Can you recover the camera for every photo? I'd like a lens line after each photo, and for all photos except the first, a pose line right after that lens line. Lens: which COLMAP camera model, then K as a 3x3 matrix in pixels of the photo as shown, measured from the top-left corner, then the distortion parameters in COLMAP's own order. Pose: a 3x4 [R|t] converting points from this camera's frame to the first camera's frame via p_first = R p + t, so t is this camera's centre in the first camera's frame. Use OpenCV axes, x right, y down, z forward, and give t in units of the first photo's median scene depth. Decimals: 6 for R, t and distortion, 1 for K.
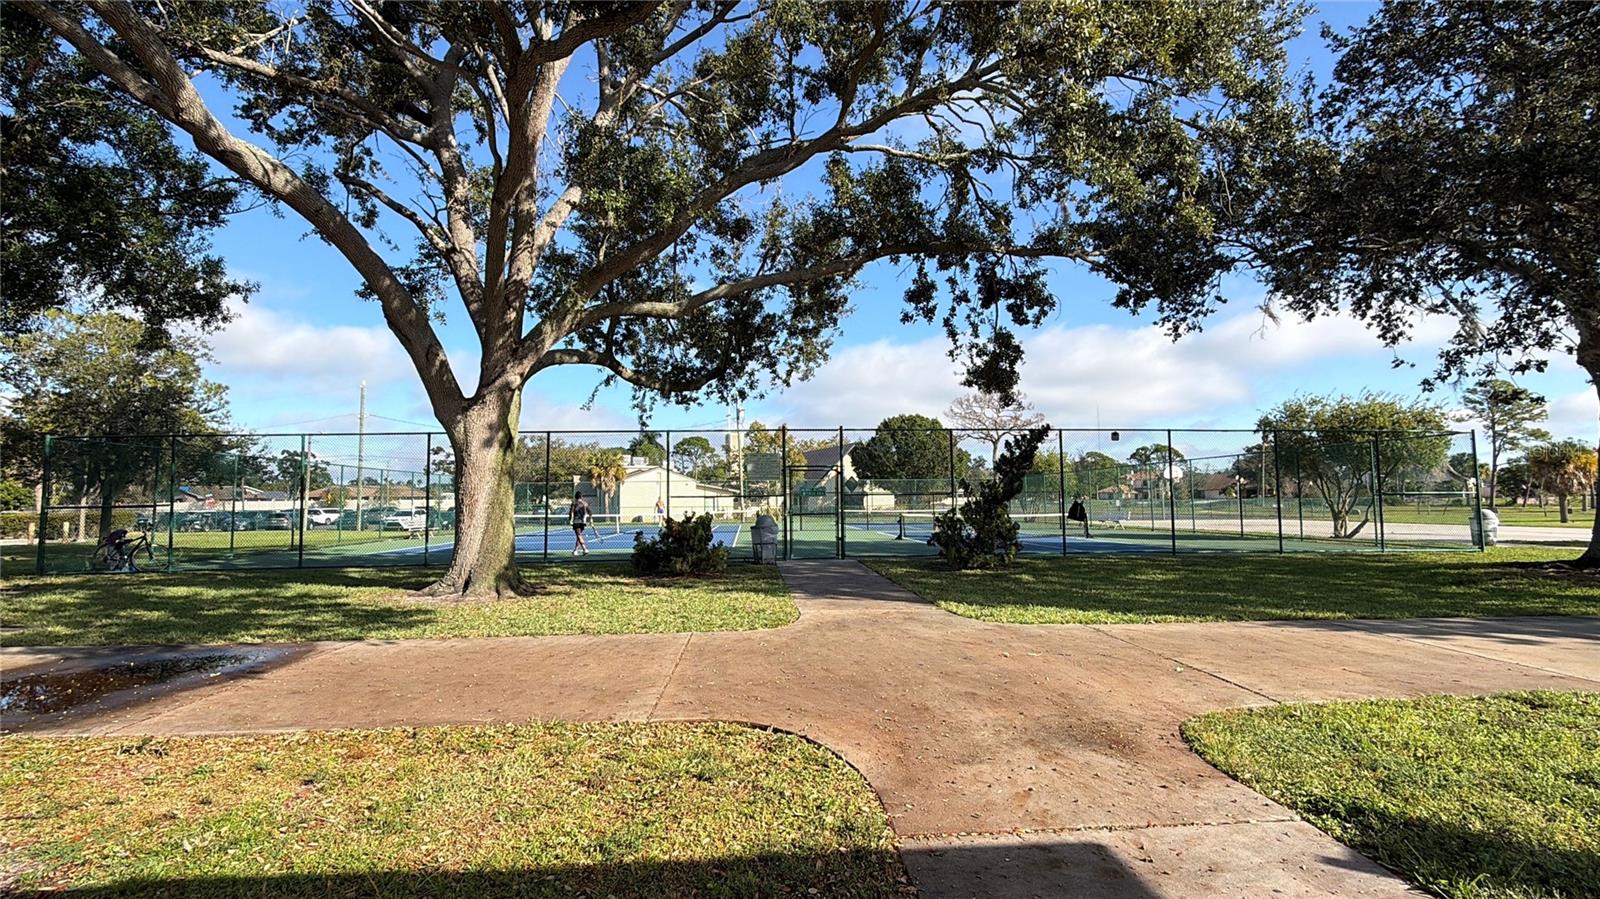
lens RADIAL K [[743.1, 0, 797.1], [0, 743.1, 447.0], [0, 0, 1]] dist [0.001115, -0.000088]
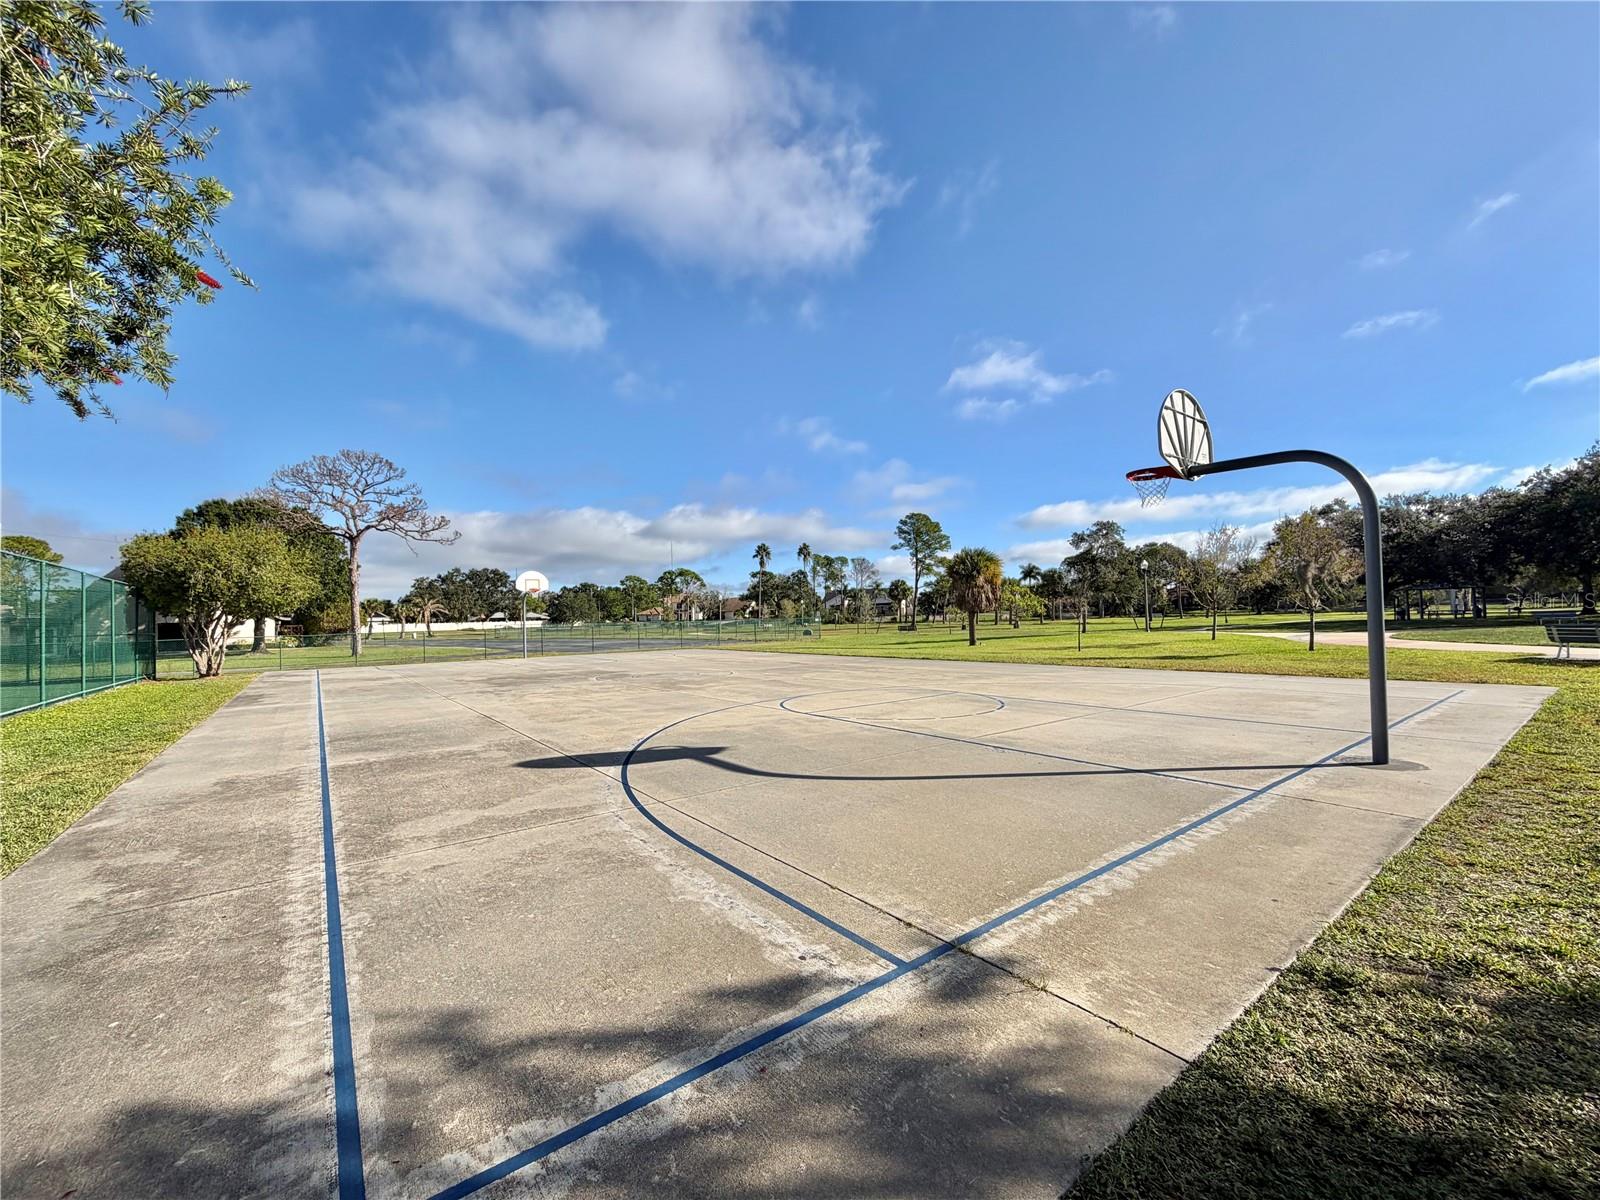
lens RADIAL K [[641.9, 0, 801.8], [0, 641.9, 604.5], [0, 0, 1]] dist [0.000118, 0.000001]
pose [[0.839209, -0.000441, 0.543809, 0.240769], [-0.023845, 0.999008, 0.037608, 0.017099], [-0.543286, -0.044528, 0.838366, 0.253920]]
